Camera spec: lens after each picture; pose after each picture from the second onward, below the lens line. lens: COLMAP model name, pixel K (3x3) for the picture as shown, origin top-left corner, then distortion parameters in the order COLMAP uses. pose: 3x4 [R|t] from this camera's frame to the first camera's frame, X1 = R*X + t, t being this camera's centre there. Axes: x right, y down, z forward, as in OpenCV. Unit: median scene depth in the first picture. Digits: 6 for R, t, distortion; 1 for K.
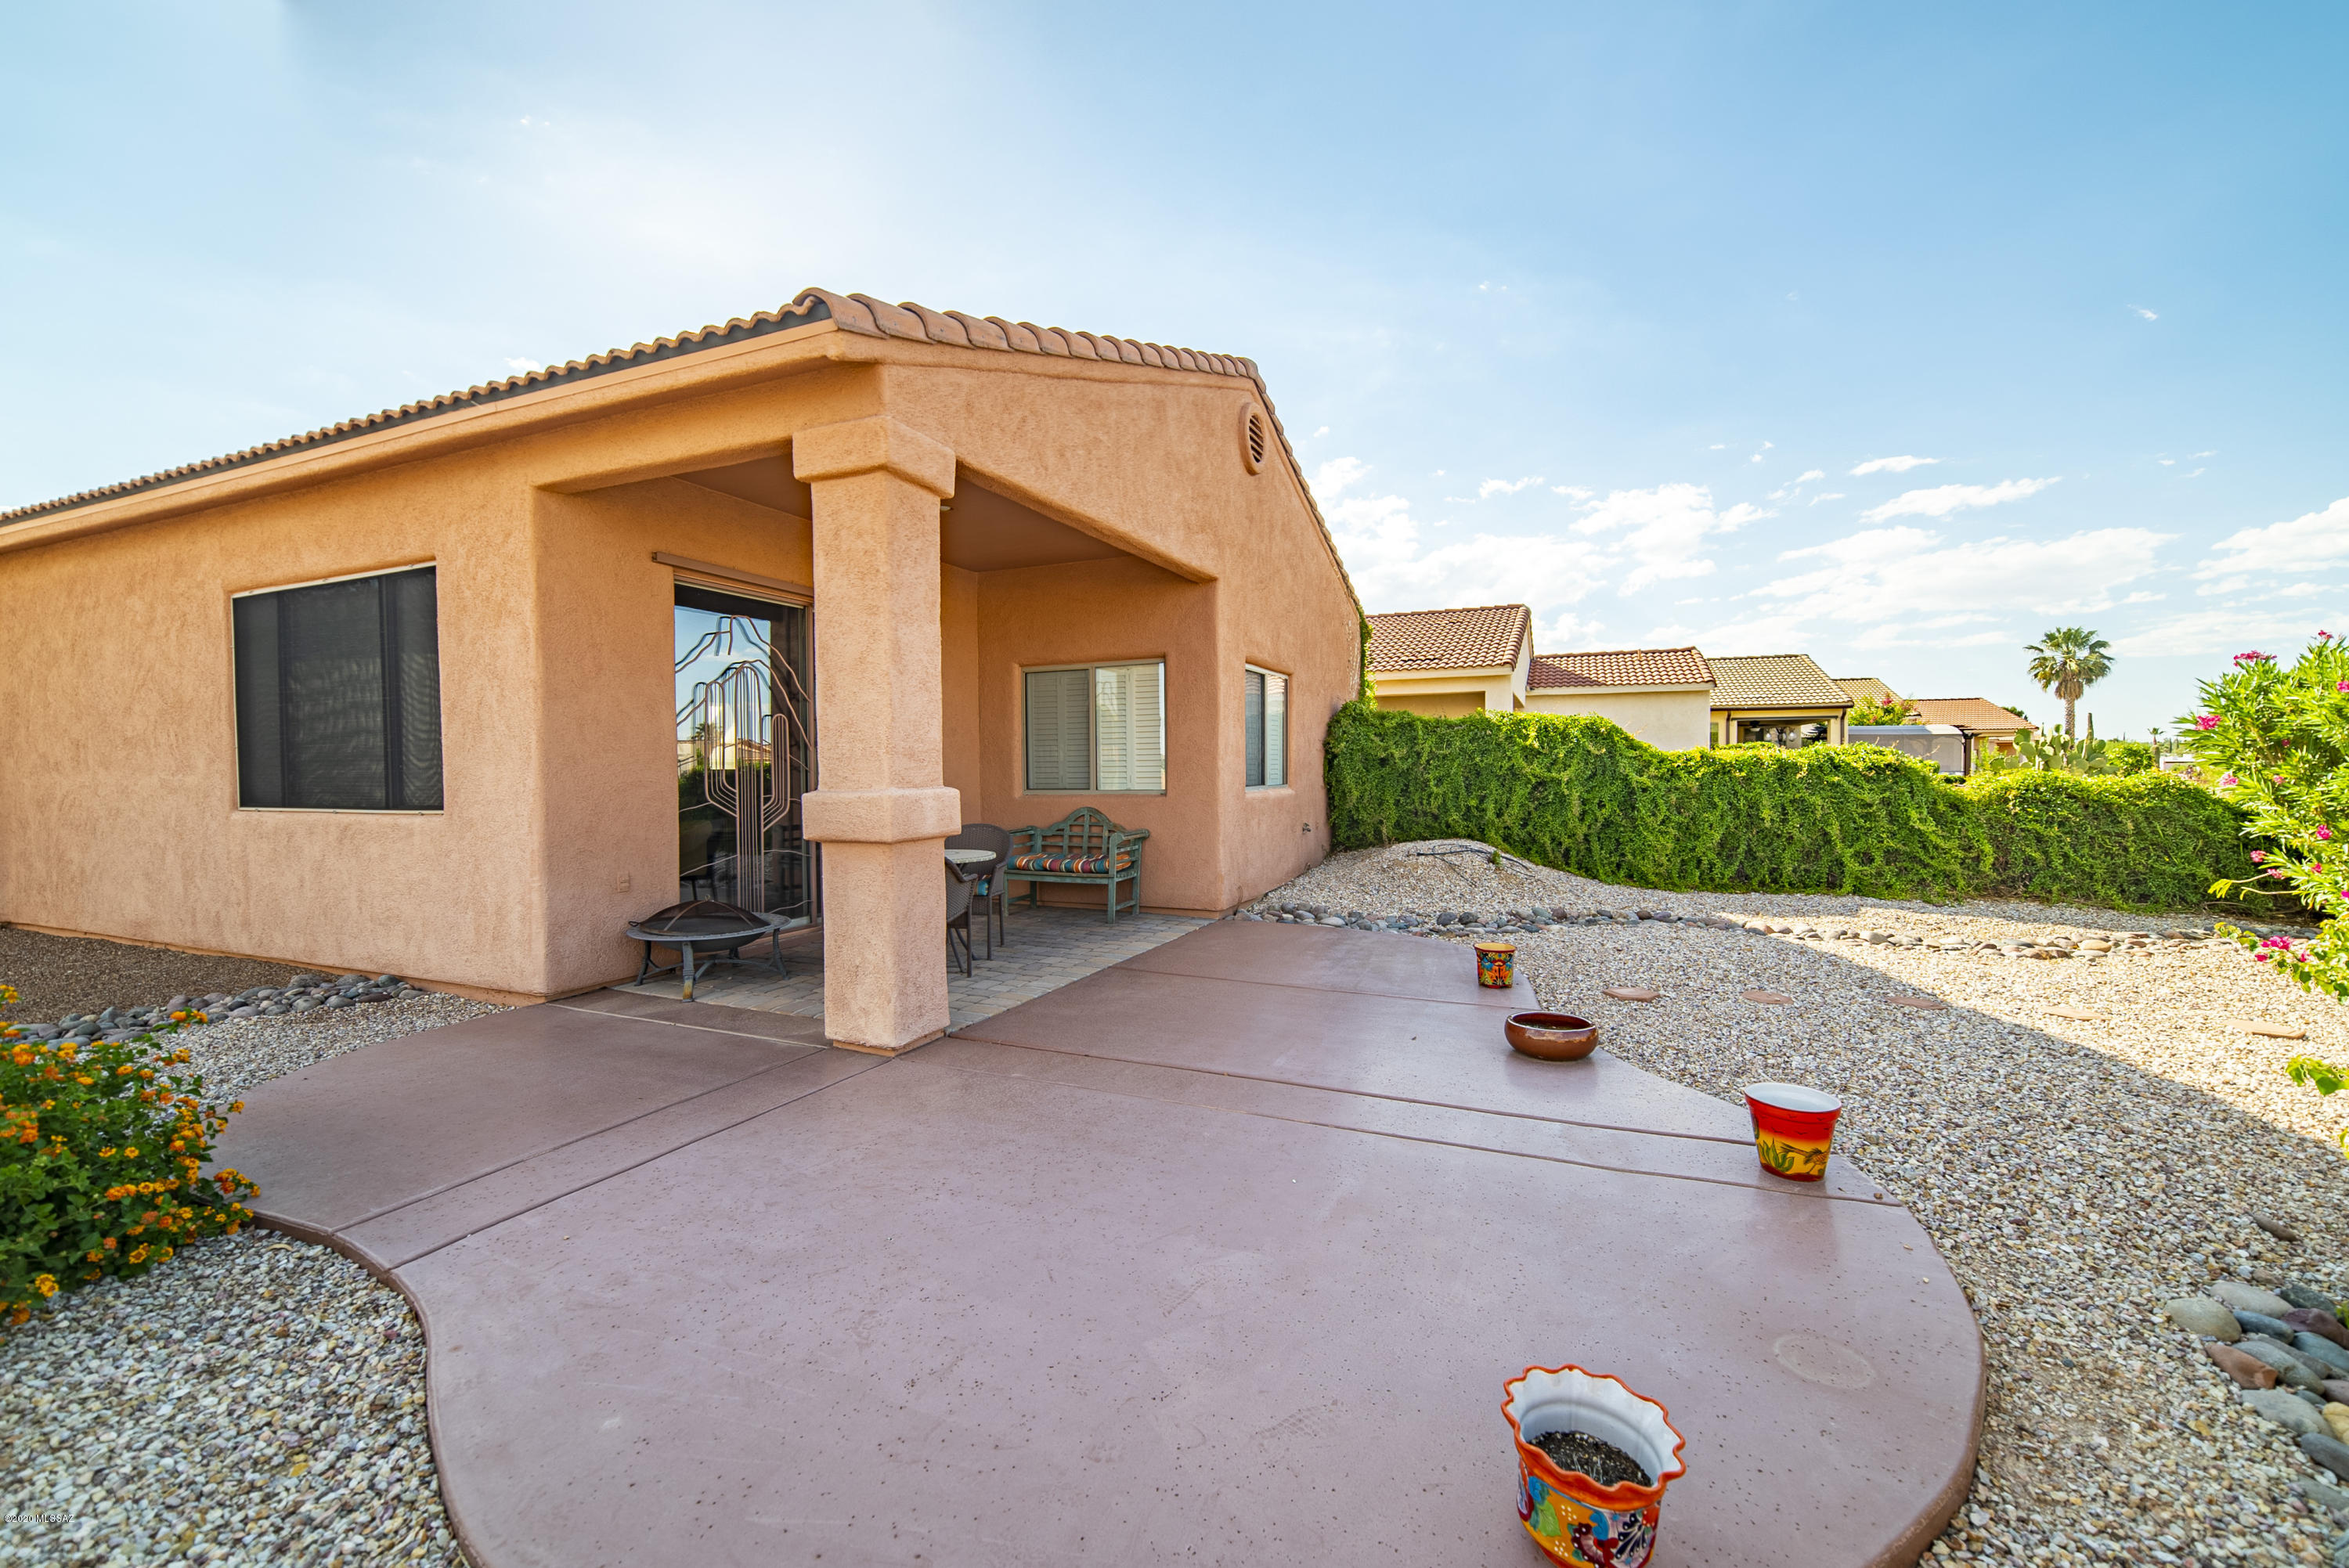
lens RADIAL K [[928.4, 0, 1182.5], [0, 928.4, 781.9], [0, 0, 1]] dist [-0.014407, 0.003792]
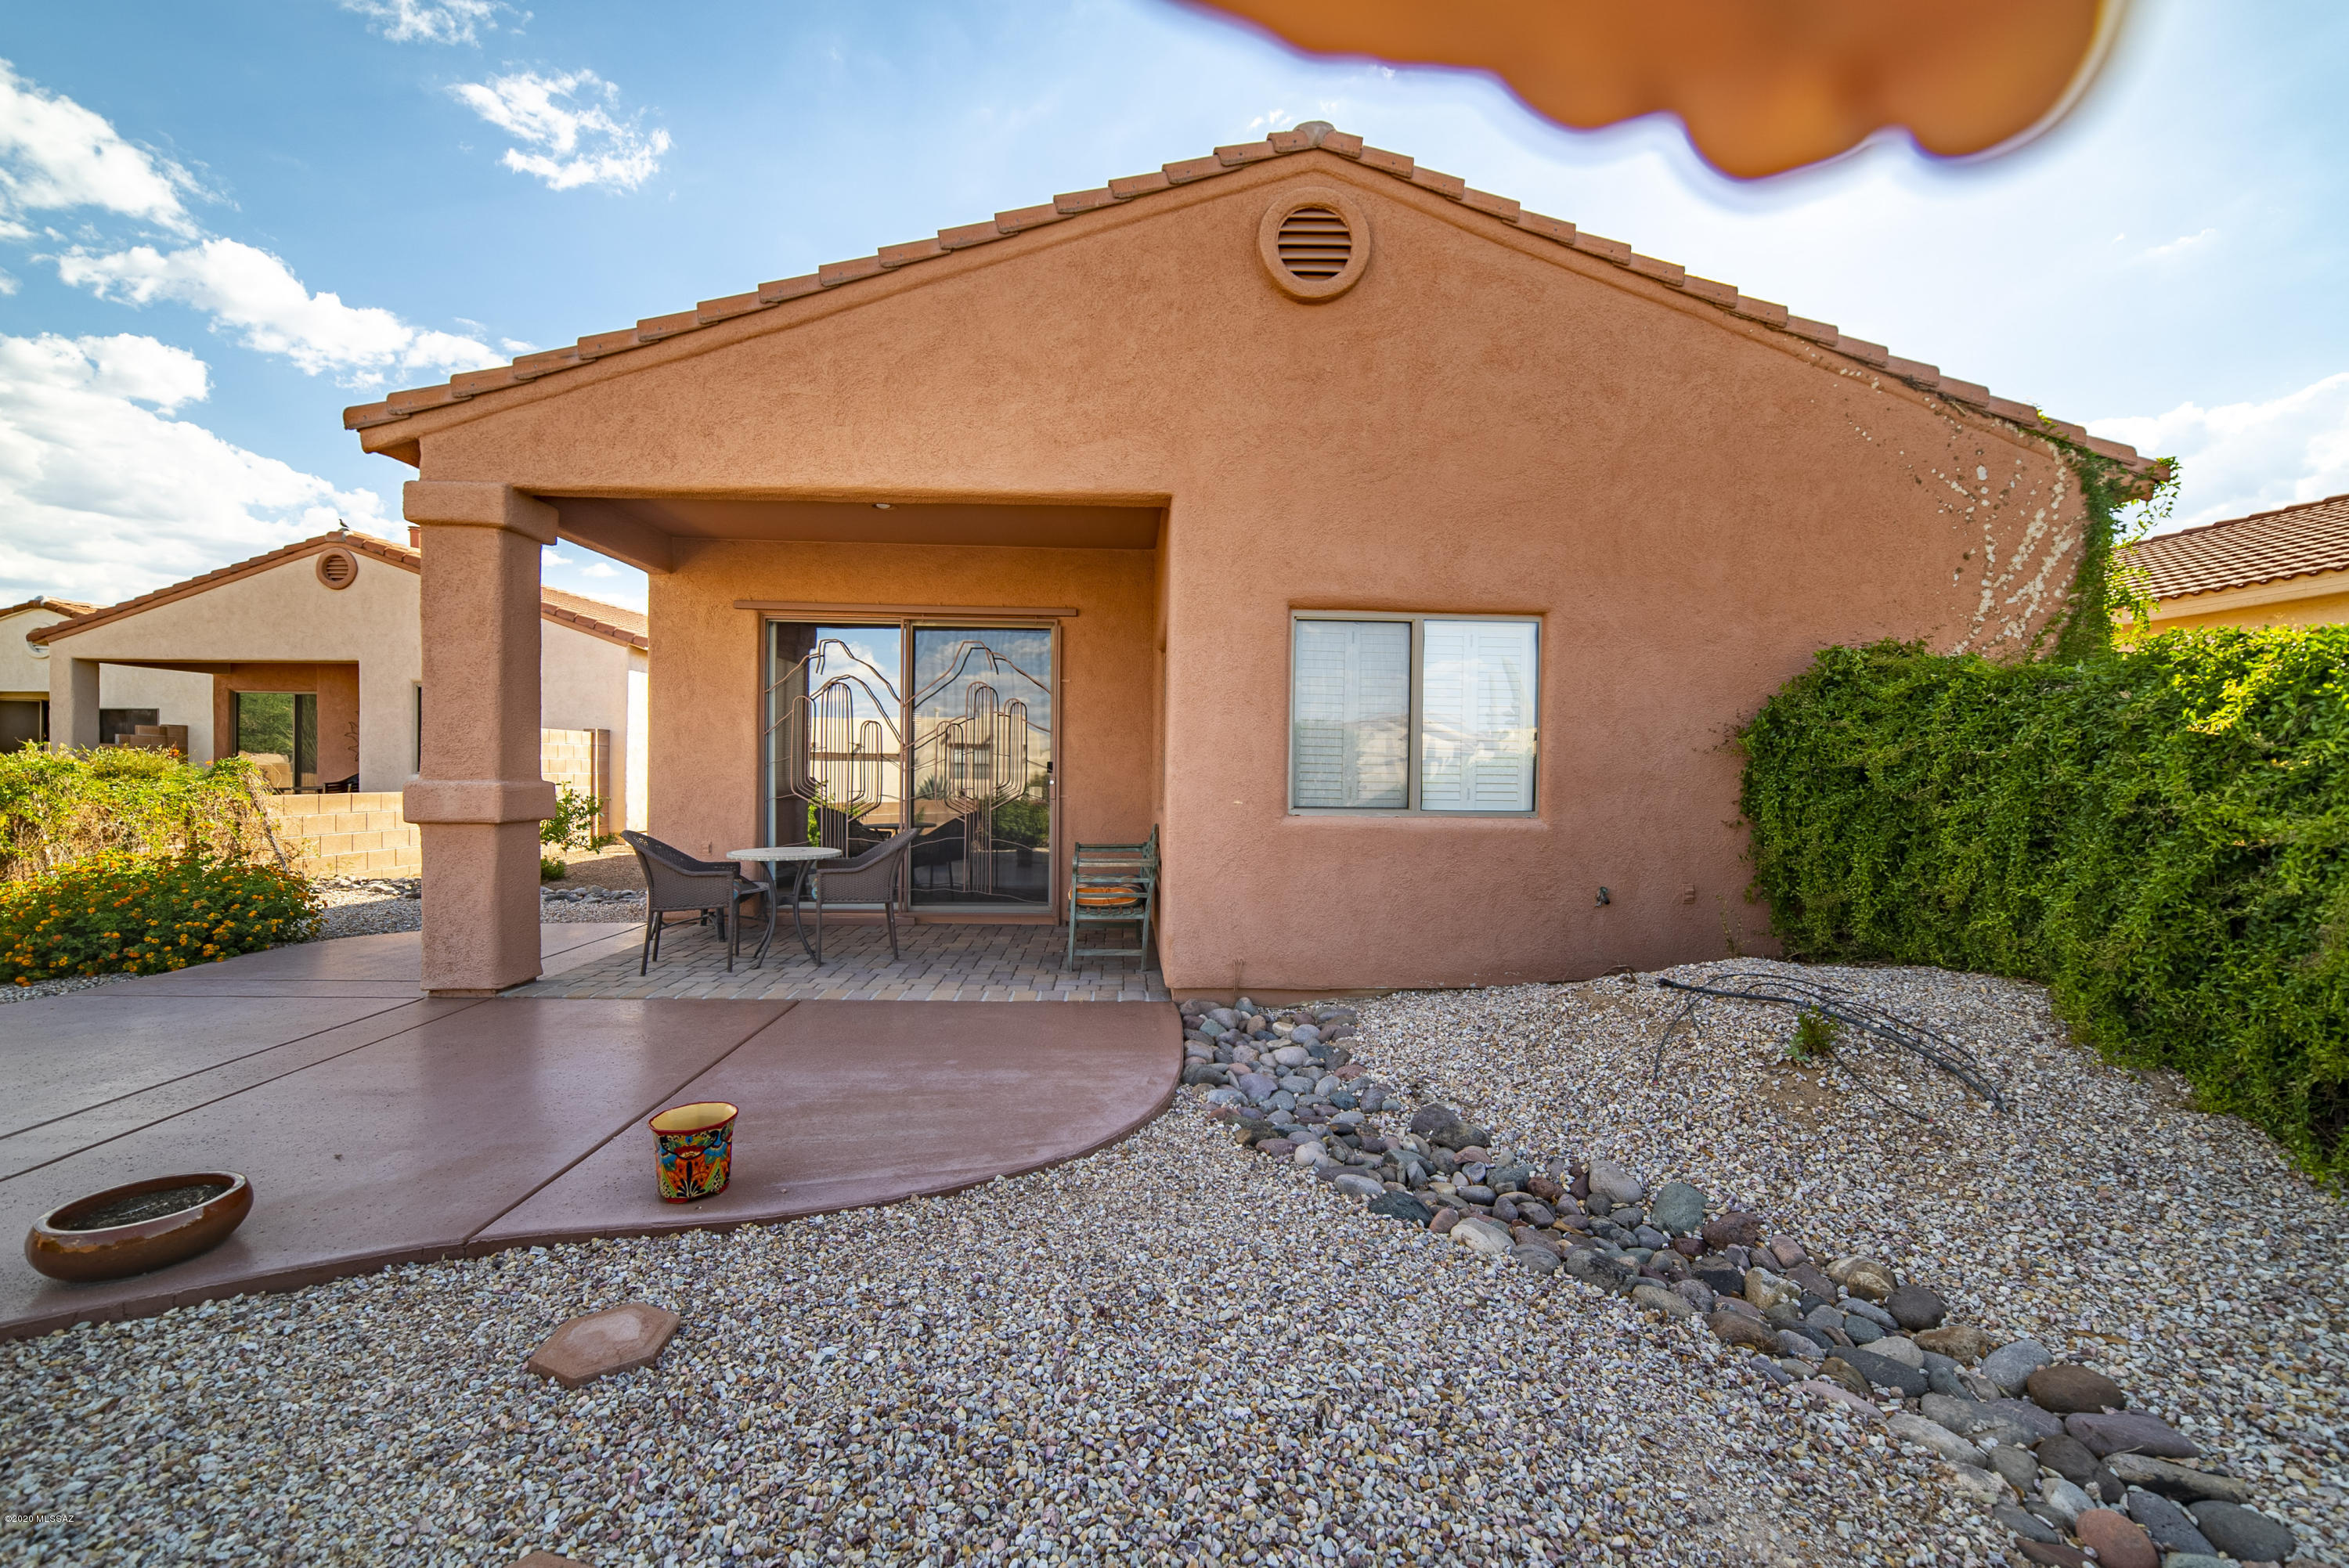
lens RADIAL K [[932.0, 0, 1174.5], [0, 932.0, 784.0], [0, 0, 1]] dist [-0.010531, 0.000232]
pose [[0.442069, 0.025252, -0.896626, 0.584166], [-0.031841, 0.999415, 0.012448, -0.016231], [0.896416, 0.023047, 0.442614, 0.637815]]
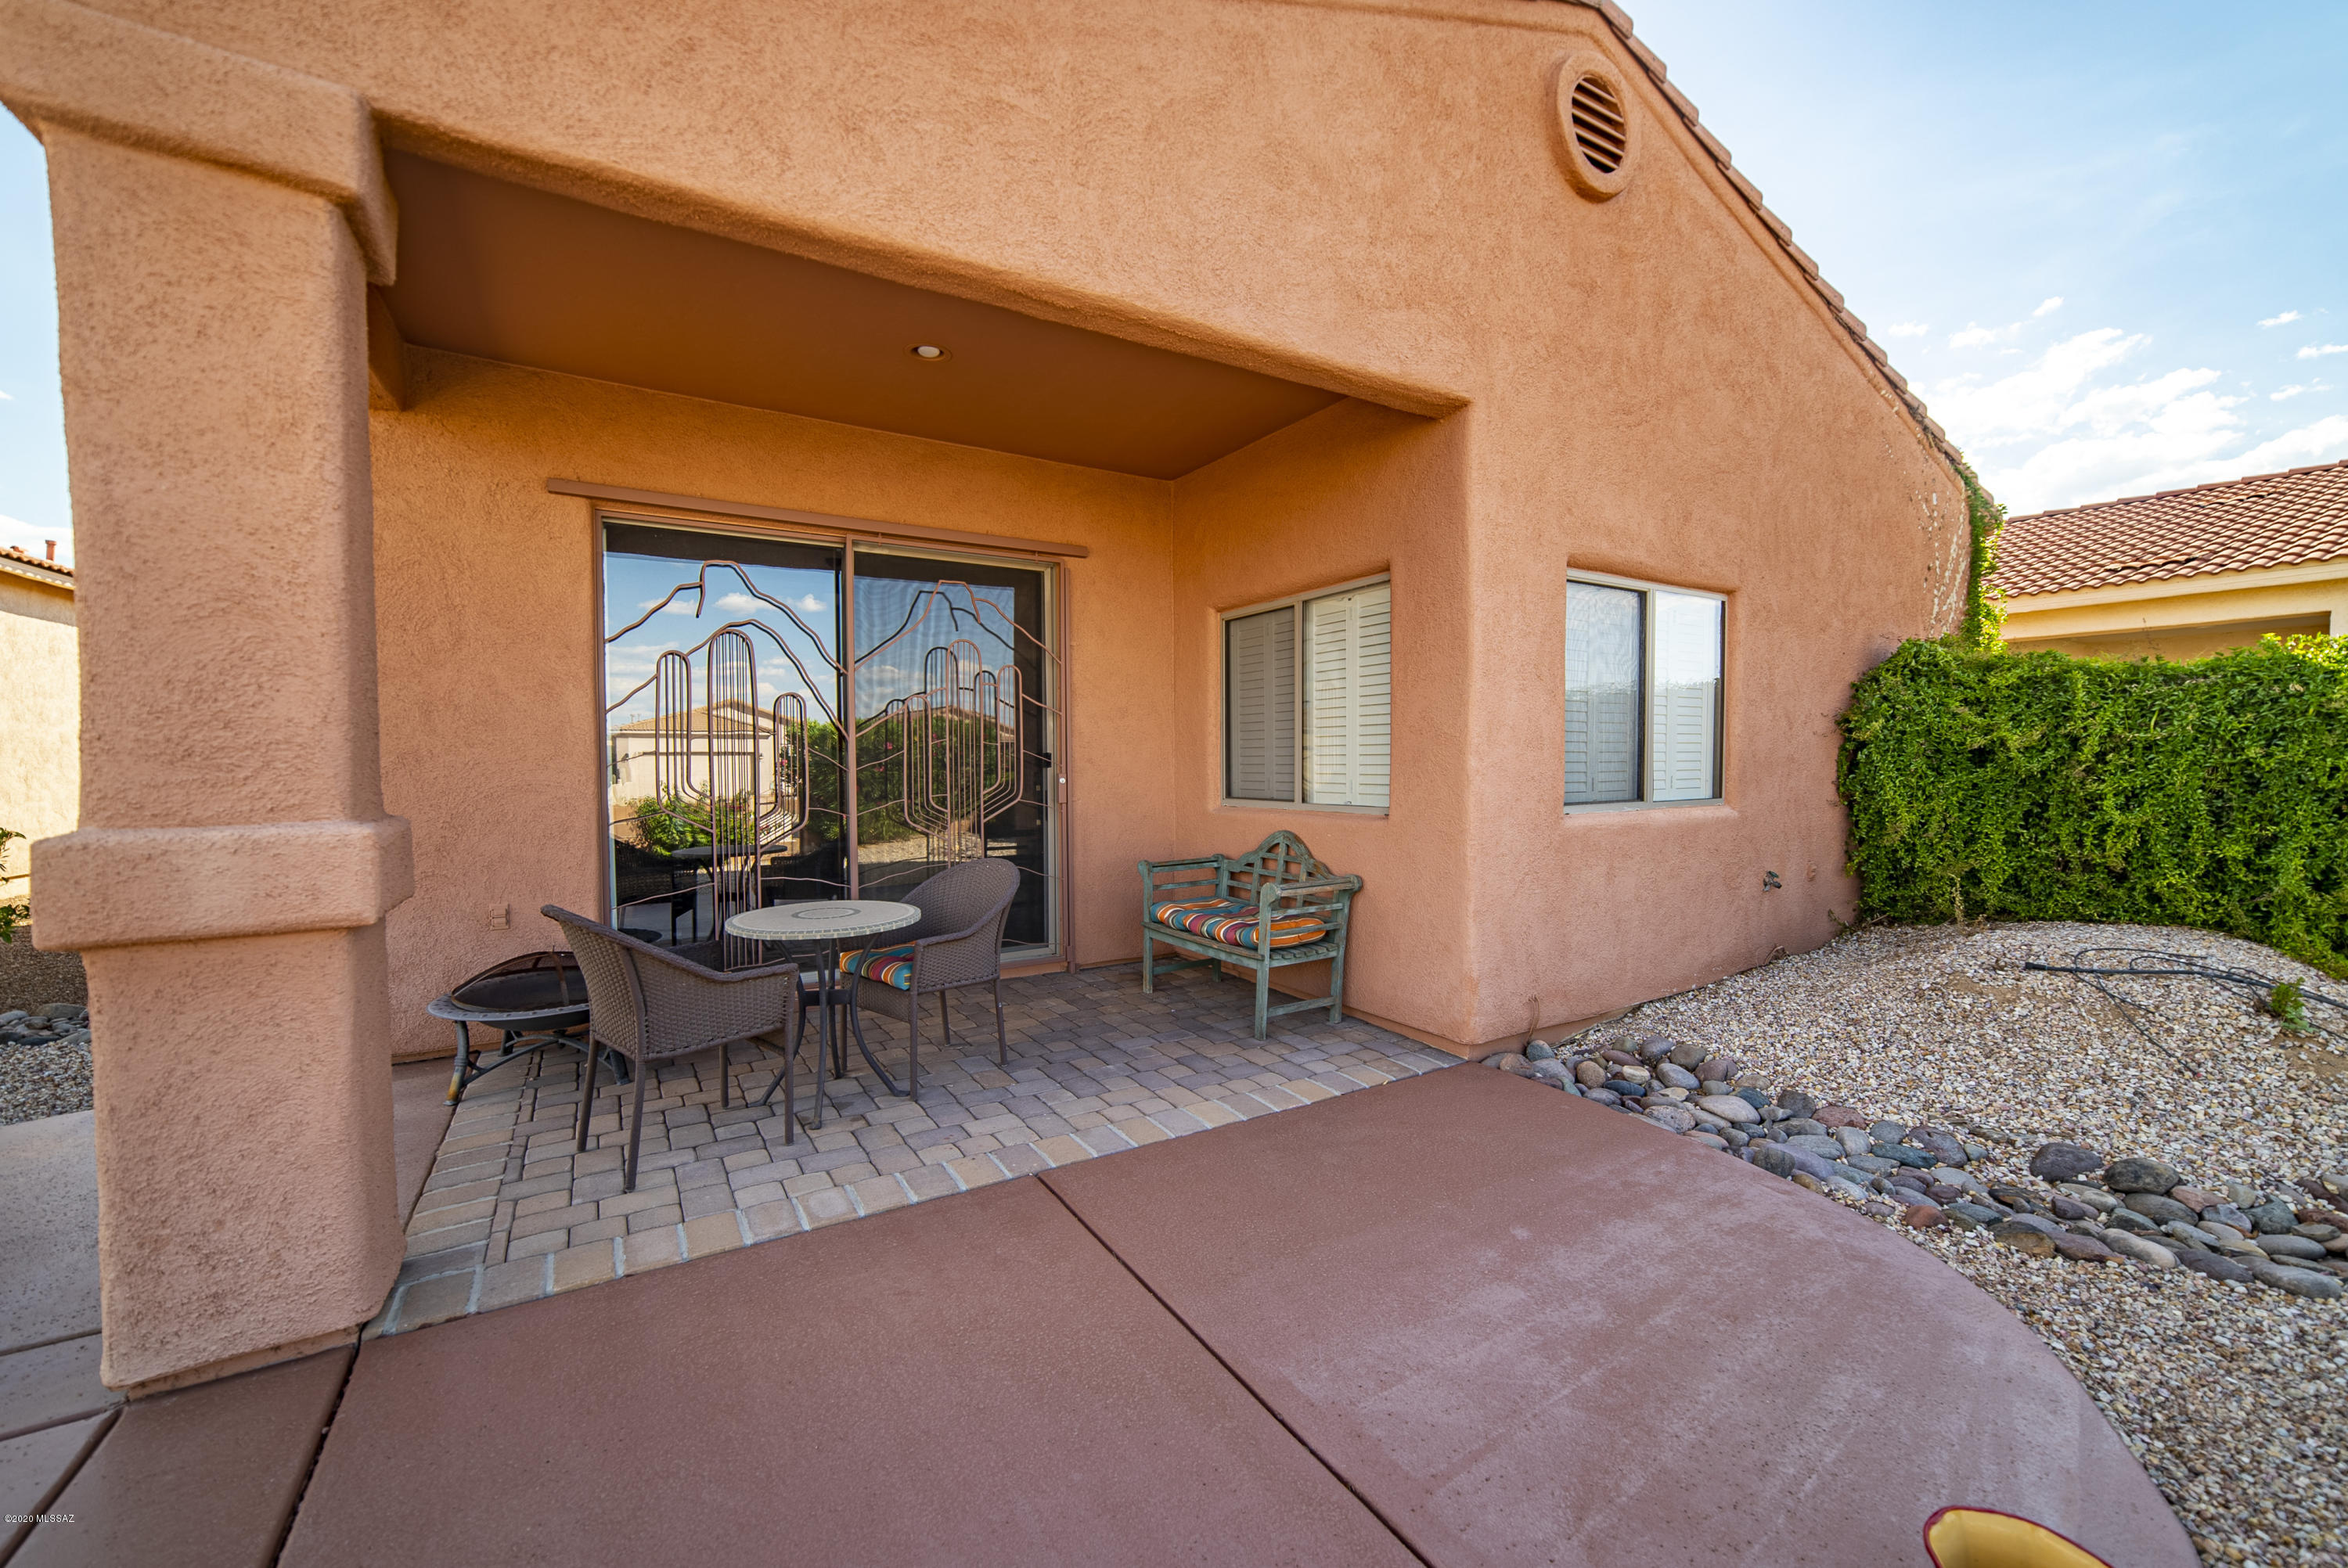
lens RADIAL K [[928.0, 0, 1182.0], [0, 928.0, 781.9], [0, 0, 1]] dist [-0.014407, 0.003792]
pose [[0.822269, 0.019155, -0.568777, 0.182685], [-0.011440, 0.999788, 0.017132, -0.014374], [0.568985, -0.007580, 0.822313, 0.440246]]
